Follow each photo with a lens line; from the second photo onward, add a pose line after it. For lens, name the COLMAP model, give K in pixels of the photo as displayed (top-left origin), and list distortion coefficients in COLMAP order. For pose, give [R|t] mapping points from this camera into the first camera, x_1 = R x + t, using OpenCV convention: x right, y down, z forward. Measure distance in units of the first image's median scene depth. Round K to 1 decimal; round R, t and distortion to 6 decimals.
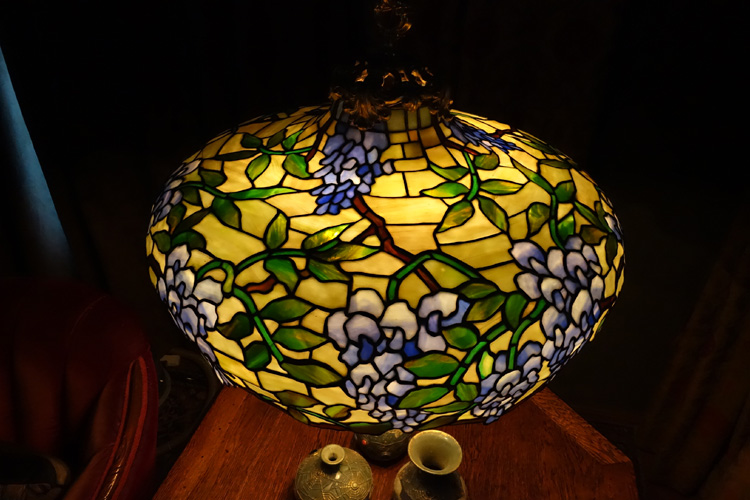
lens RADIAL K [[589.0, 0, 375.0], [0, 589.0, 250.0], [0, 0, 1]] dist [-0.001436, 0.000240]
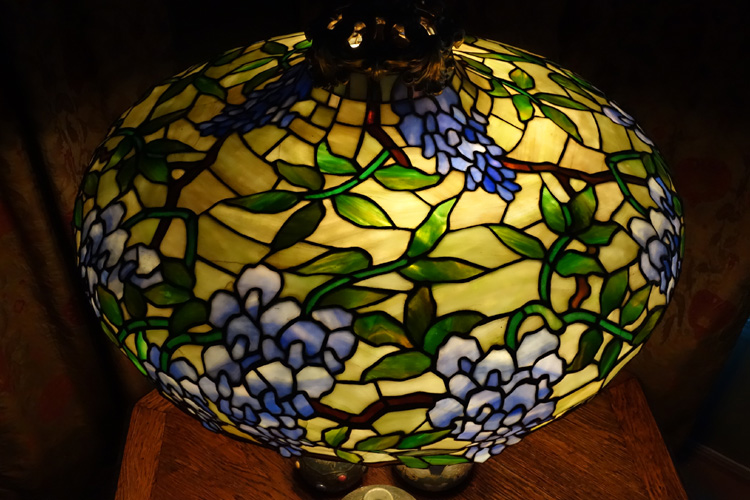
lens RADIAL K [[831.6, 0, 375.0], [0, 831.6, 250.0], [0, 0, 1]] dist [0.000117, -0.001117]
pose [[0.460829, -0.588625, 0.664197, -0.992399], [0.490865, 0.792556, 0.361810, -0.516888], [-0.739384, 0.159299, 0.654168, 0.383105]]
